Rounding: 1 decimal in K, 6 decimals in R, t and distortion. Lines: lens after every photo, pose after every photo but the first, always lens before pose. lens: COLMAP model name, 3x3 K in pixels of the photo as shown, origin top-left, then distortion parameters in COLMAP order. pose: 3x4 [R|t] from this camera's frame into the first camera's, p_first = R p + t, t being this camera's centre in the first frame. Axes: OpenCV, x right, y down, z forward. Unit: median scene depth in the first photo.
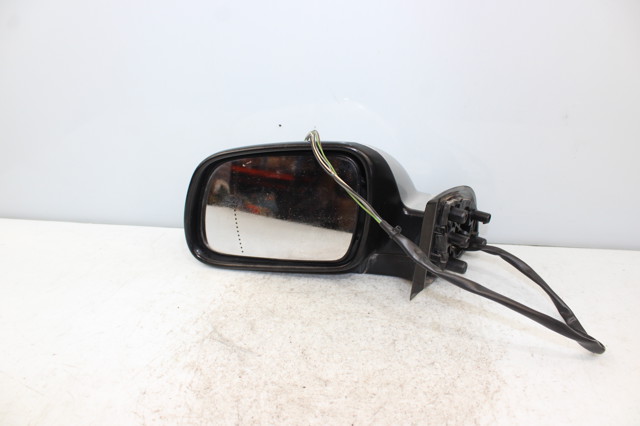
lens RADIAL K [[536.8, 0, 317.3], [0, 536.8, 213.8], [0, 0, 1]] dist [-0.168038, 0.128189]
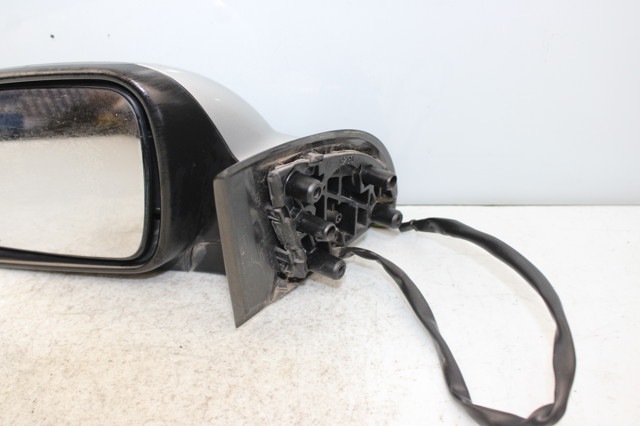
lens RADIAL K [[669.5, 0, 317.0], [0, 669.5, 212.4], [0, 0, 1]] dist [-0.069454, 0.000000]
pose [[0.997922, -0.056592, 0.030810, 0.258696], [0.053144, 0.993249, 0.103113, -0.037140], [-0.036437, -0.101261, 0.994192, 0.287269]]
